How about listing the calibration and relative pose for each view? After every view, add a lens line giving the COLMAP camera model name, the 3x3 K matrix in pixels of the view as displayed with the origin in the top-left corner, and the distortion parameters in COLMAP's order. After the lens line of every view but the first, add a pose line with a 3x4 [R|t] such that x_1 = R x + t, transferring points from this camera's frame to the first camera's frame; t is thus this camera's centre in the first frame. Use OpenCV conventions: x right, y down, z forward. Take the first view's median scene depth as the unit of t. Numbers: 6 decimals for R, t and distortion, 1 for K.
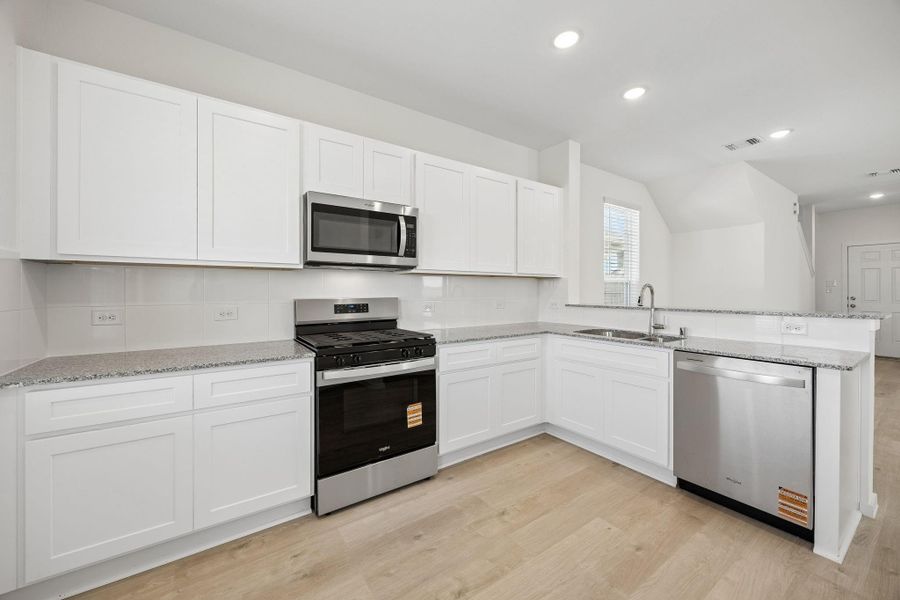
lens RADIAL K [[347.1, 0, 443.7], [0, 347.1, 294.2], [0, 0, 1]] dist [0.000314, 0.000087]
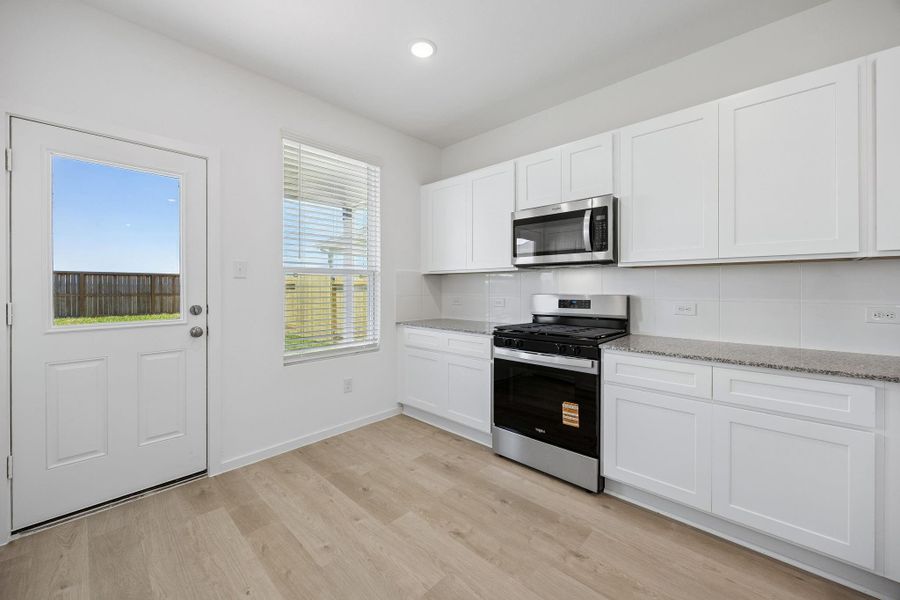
lens RADIAL K [[349.0, 0, 449.1], [0, 349.0, 288.6], [0, 0, 1]] dist [0.000615, 0.000151]
pose [[0.214933, 0.001285, -0.976628, 0.979440], [-0.010085, 0.999949, -0.000904, -0.001935], [0.976577, 0.010043, 0.214934, 0.548245]]
